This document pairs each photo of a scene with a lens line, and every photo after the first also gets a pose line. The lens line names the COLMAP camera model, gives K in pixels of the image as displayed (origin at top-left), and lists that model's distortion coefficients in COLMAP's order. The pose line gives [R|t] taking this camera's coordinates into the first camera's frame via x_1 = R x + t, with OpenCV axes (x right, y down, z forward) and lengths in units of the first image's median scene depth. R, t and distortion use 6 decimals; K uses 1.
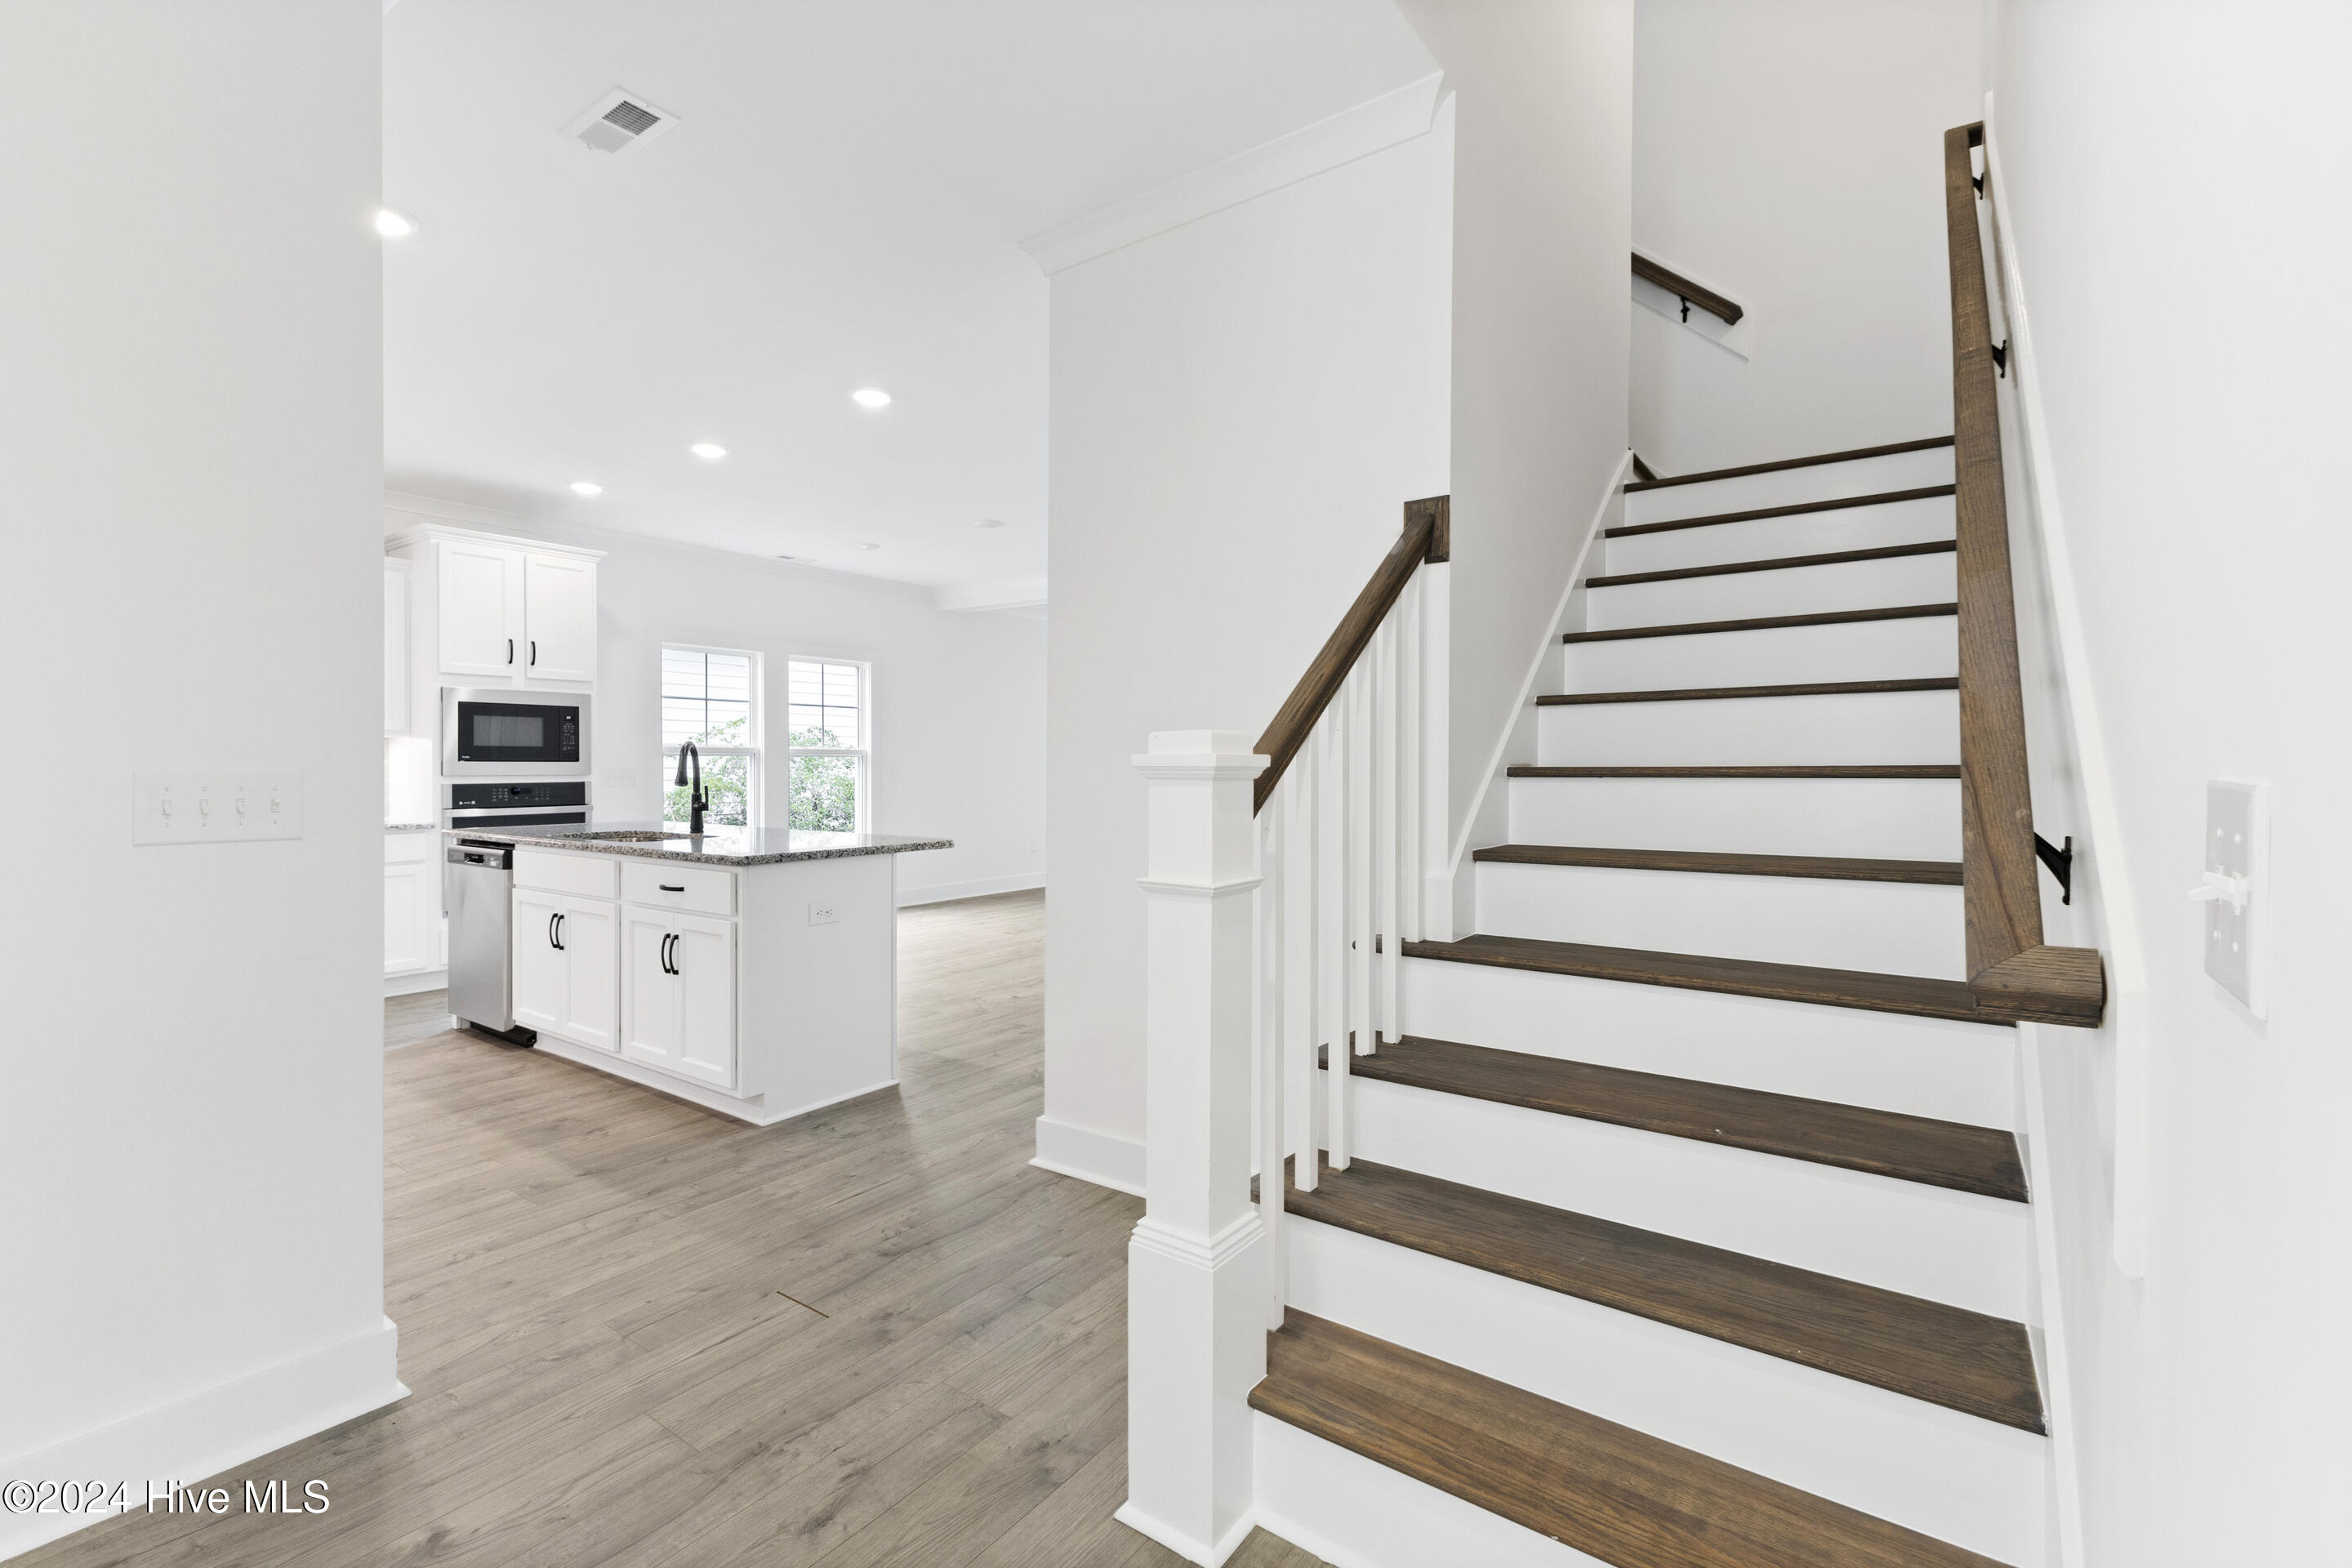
lens RADIAL K [[1044.2, 0, 1173.8], [0, 1044.2, 770.7], [0, 0, 1]] dist [0.010452, -0.002011]
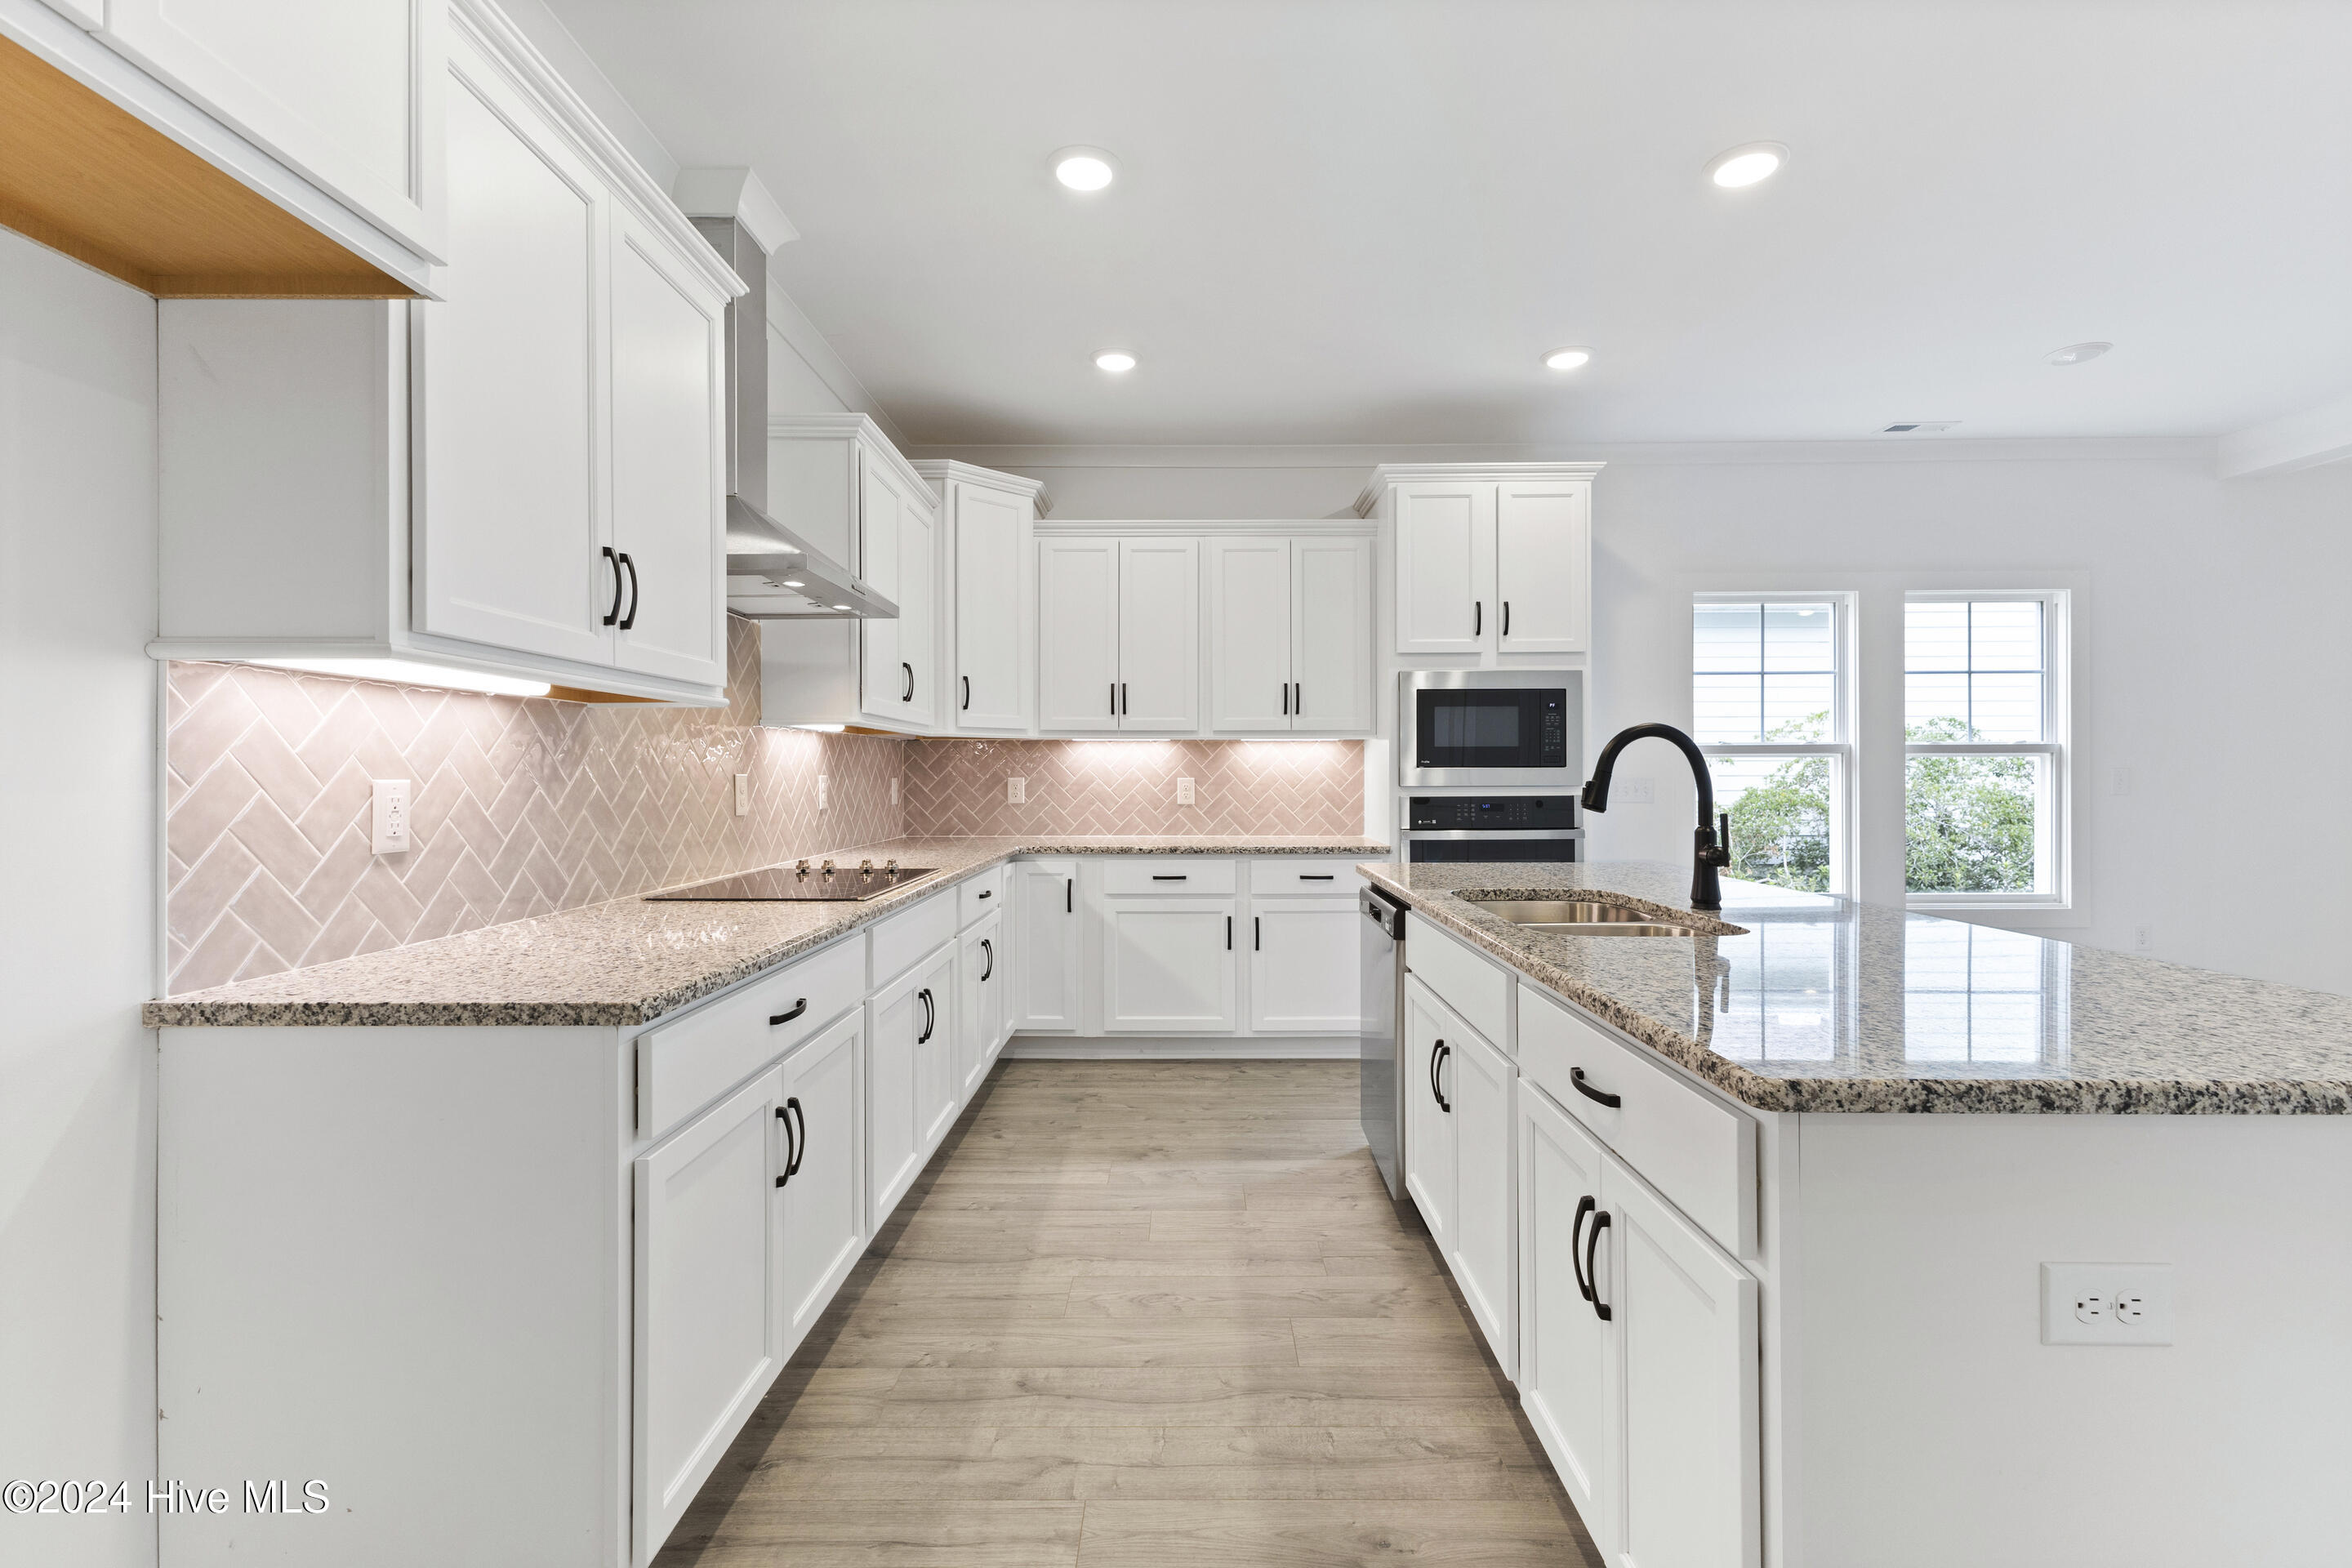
lens RADIAL K [[1044.2, 0, 1181.8], [0, 1044.2, 772.7], [0, 0, 1]] dist [0.010452, -0.002011]
pose [[0.583662, -0.001885, -0.811994, -0.149378], [-0.001899, 0.999991, -0.003686, -0.001916], [0.811994, 0.003693, 0.583653, 0.381826]]
